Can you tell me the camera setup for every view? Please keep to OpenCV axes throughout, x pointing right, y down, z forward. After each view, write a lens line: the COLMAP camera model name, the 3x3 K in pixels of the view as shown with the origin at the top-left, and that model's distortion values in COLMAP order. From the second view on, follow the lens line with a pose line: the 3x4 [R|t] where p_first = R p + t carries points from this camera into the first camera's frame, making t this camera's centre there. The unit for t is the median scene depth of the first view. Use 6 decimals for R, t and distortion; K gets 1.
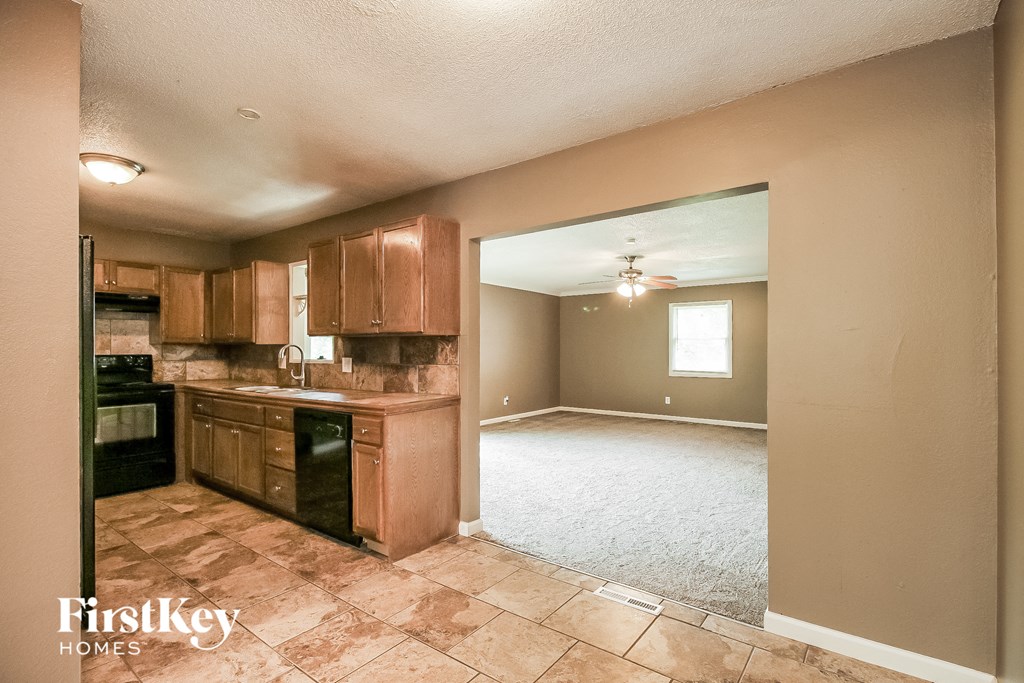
lens RADIAL K [[500.4, 0, 513.9], [0, 500.4, 344.1], [0, 0, 1]] dist [0.002256, -0.000135]
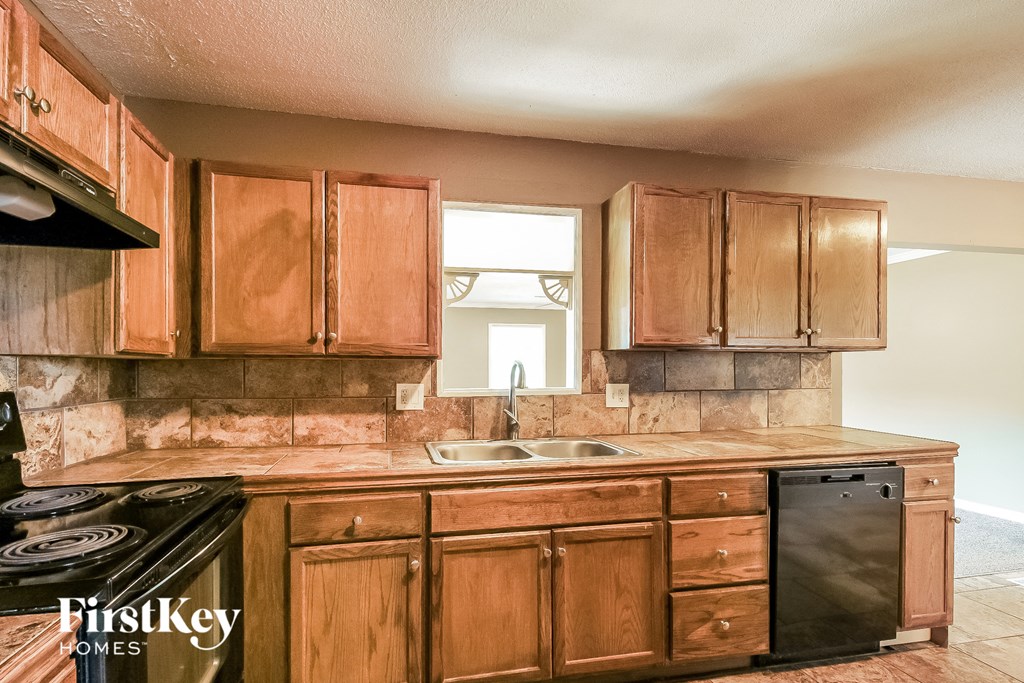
lens RADIAL K [[500.4, 0, 500.3], [0, 500.4, 369.2], [0, 0, 1]] dist [0.002256, -0.000135]
pose [[0.648191, -0.004356, 0.761466, -0.897973], [-0.006624, 0.999914, 0.011359, 0.003403], [-0.761449, -0.012407, 0.648106, 0.717512]]
